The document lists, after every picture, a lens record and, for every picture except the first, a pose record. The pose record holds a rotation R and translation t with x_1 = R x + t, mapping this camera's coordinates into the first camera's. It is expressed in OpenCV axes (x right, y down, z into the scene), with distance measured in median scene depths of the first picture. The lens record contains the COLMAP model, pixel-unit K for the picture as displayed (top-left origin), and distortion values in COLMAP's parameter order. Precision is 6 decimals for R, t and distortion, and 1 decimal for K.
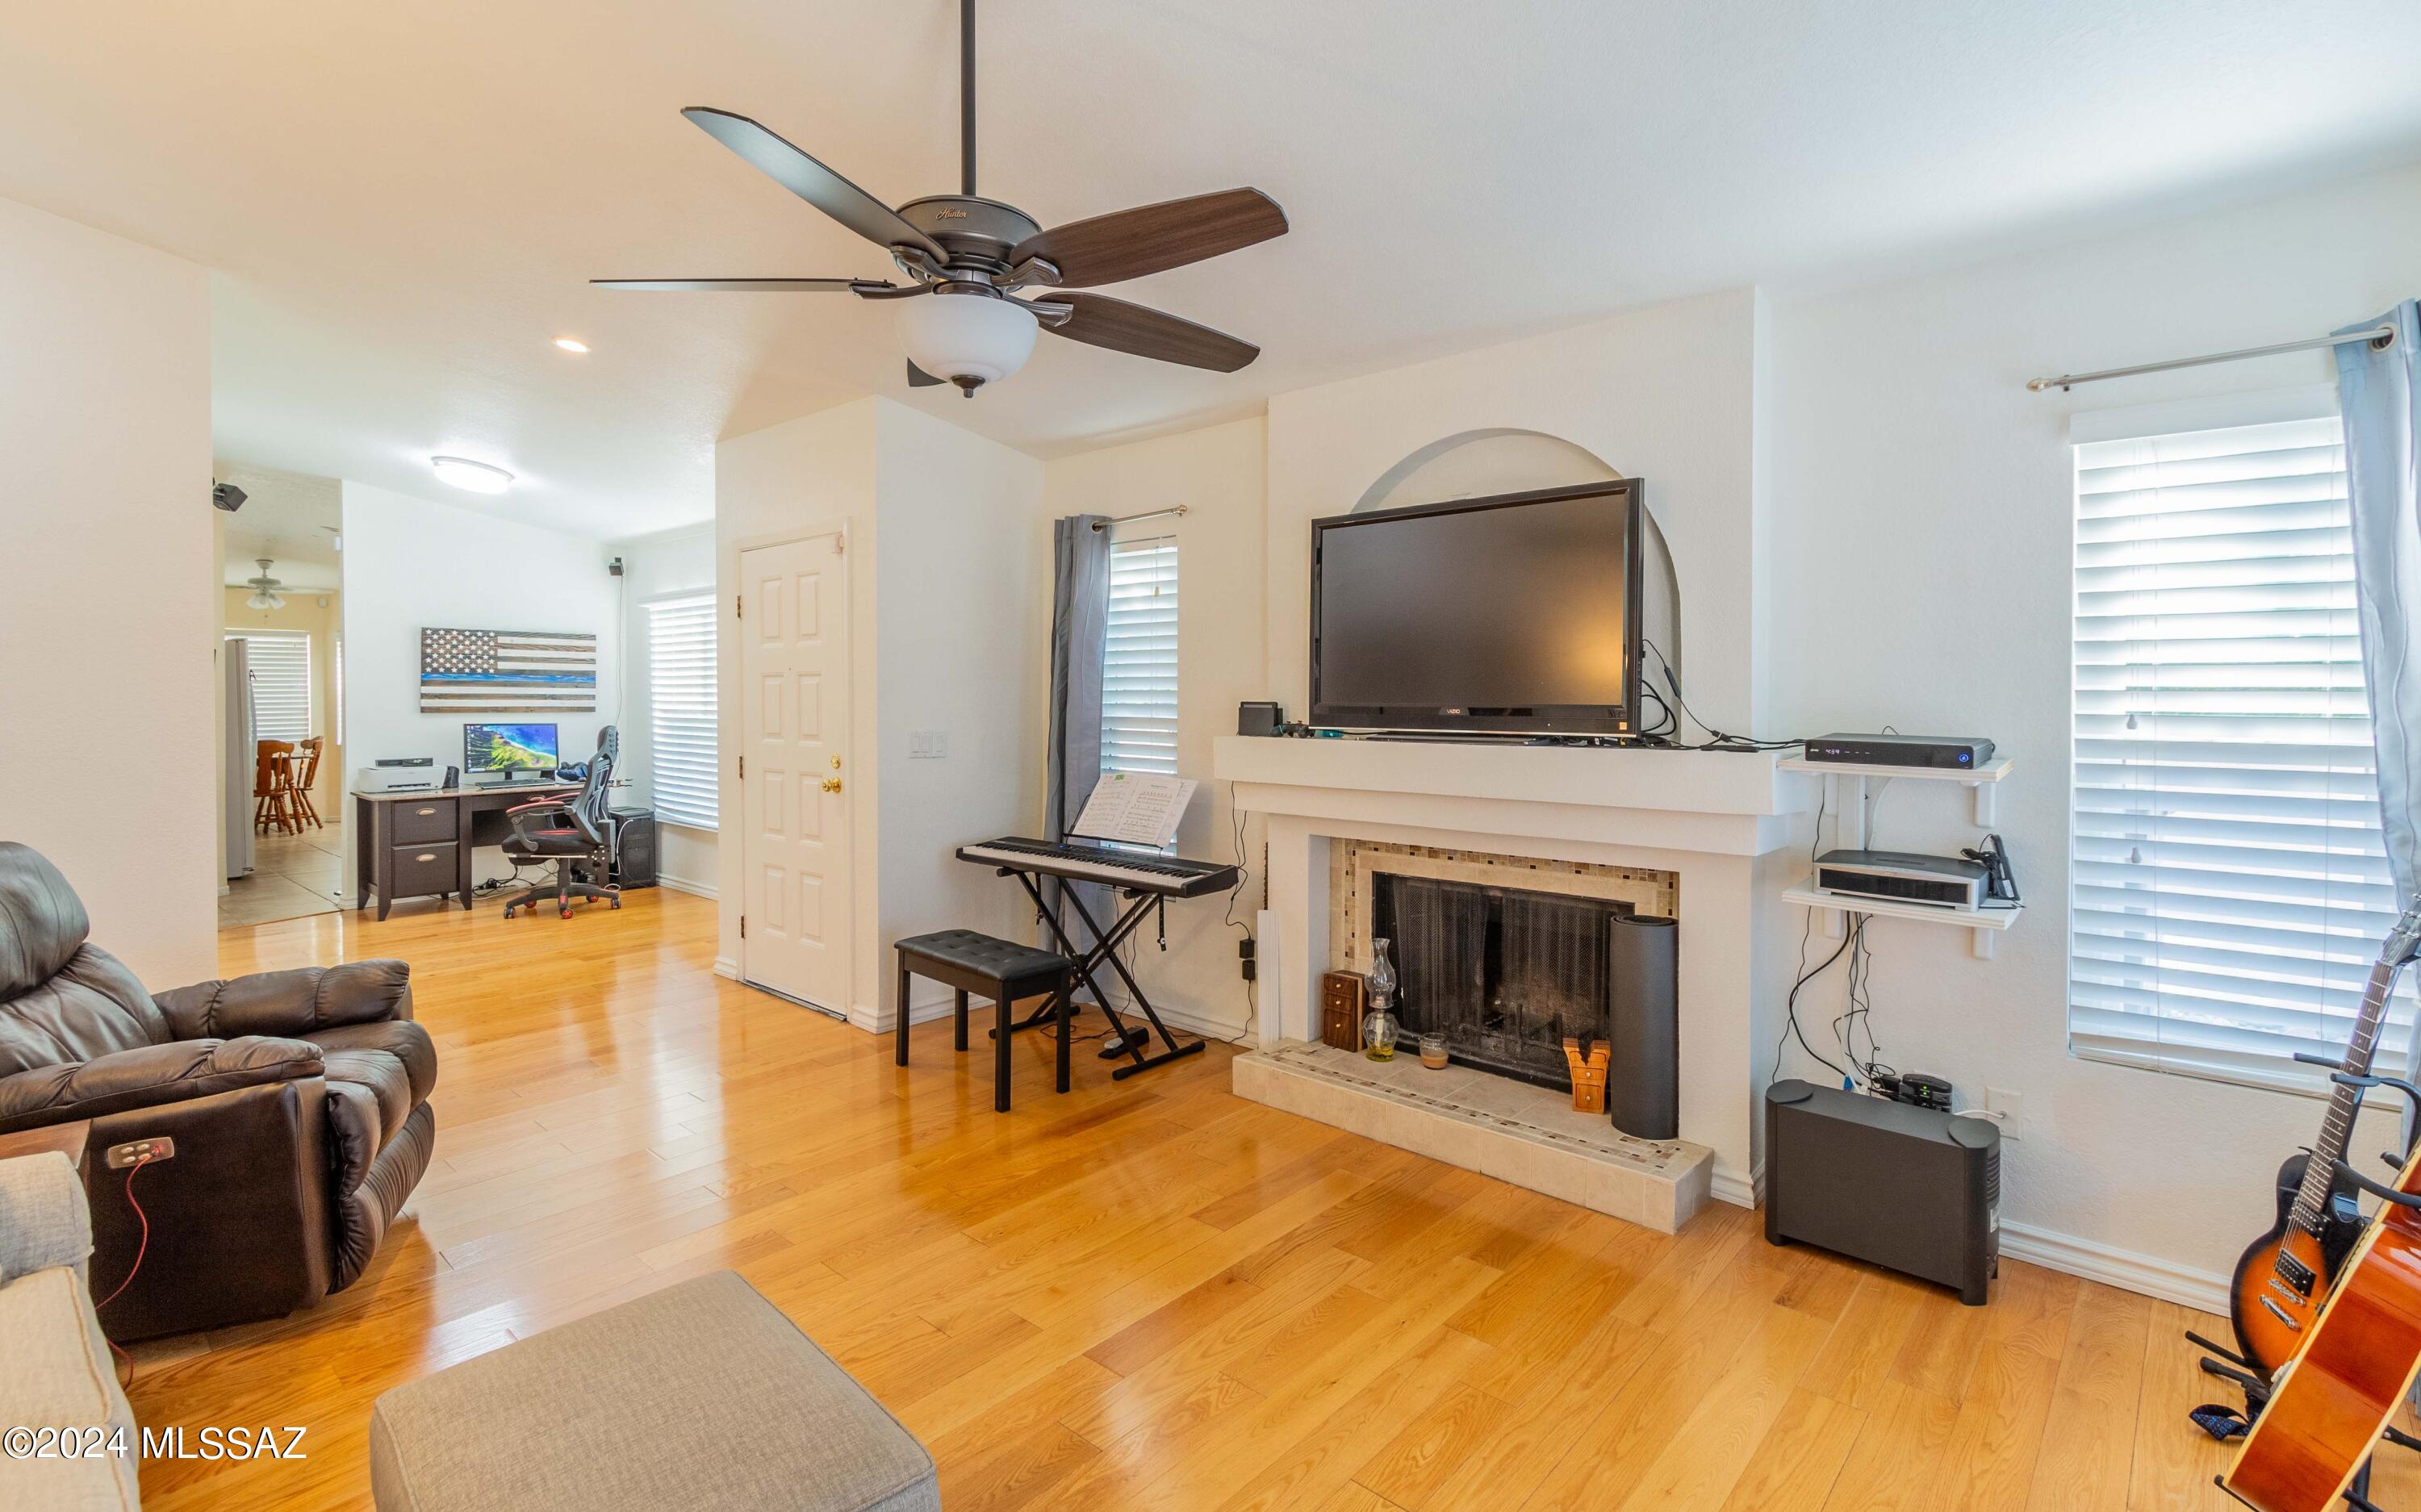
lens RADIAL K [[1110.3, 0, 1207.1], [0, 1110.3, 700.9], [0, 0, 1]] dist [0.000910, -0.000570]
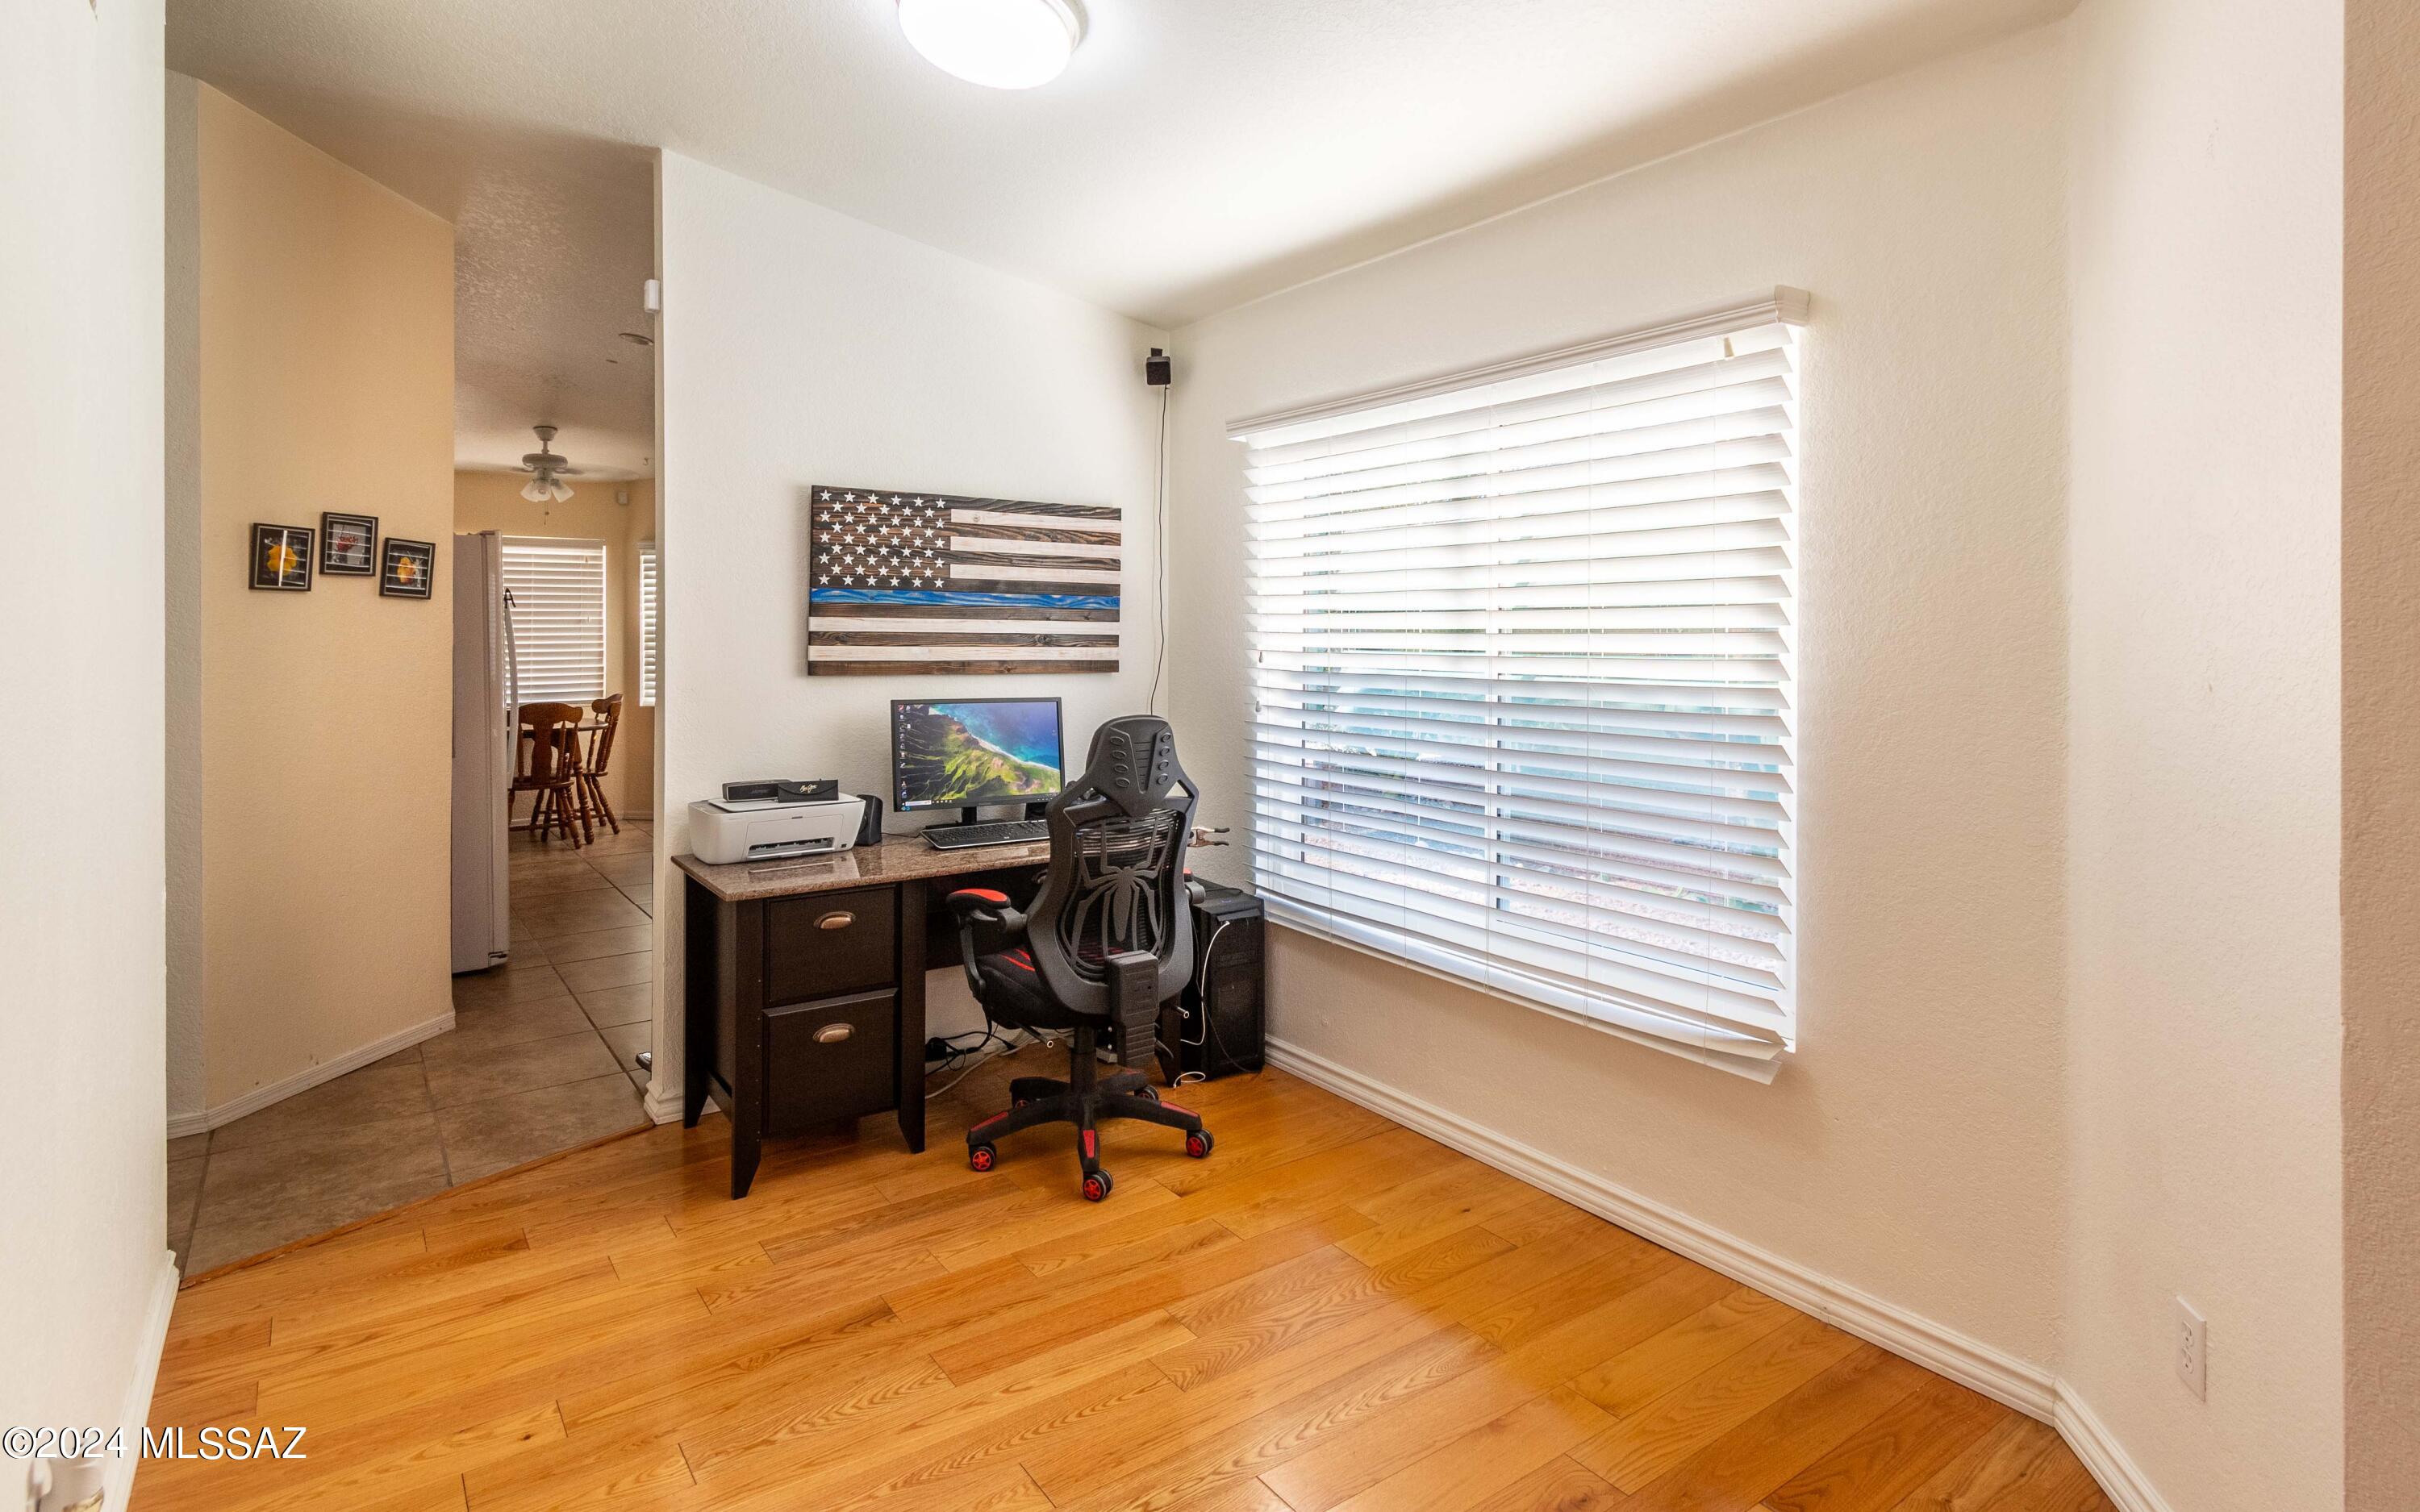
lens RADIAL K [[1261.9, 0, 1206.0], [0, 1261.9, 626.8], [0, 0, 1]] dist [0.013188, 0.000058]
pose [[0.971385, 0.001369, -0.237507, -0.411353], [-0.004117, 0.999930, -0.011076, -0.003748], [0.237475, 0.011737, 0.971323, 0.517280]]
